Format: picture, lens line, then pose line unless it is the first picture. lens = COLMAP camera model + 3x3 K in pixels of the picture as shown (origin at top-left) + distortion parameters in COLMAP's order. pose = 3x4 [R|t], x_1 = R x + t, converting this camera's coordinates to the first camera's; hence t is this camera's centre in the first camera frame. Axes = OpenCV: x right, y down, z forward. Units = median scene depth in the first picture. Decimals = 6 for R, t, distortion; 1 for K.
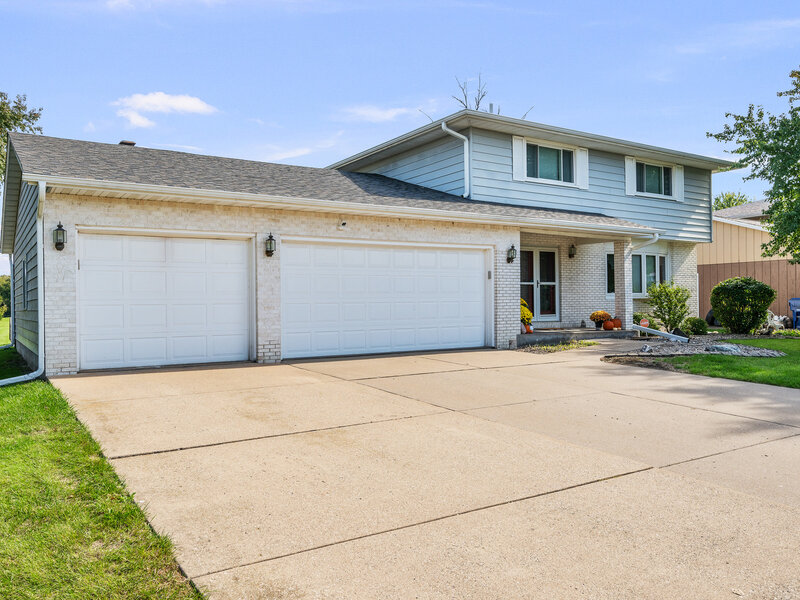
lens RADIAL K [[633.3, 0, 400.0], [0, 633.3, 300.0], [0, 0, 1]] dist [0.006648, 0.000967]
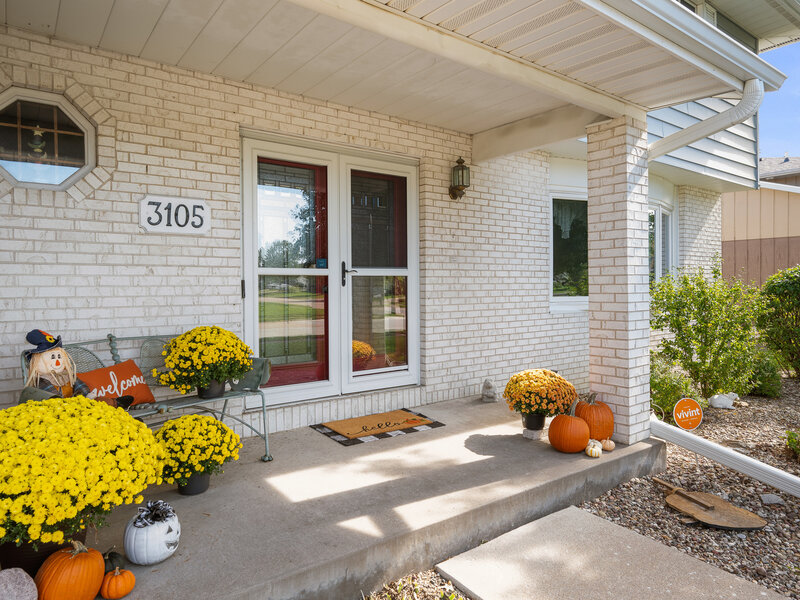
lens RADIAL K [[518.7, 0, 400.0], [0, 518.7, 300.0], [0, 0, 1]] dist [-0.001235, -0.000116]
pose [[0.998387, 0.005959, 0.056463, 0.226148], [-0.007408, 0.999648, 0.025488, -0.018628], [-0.056291, -0.025866, 0.998079, 0.727101]]
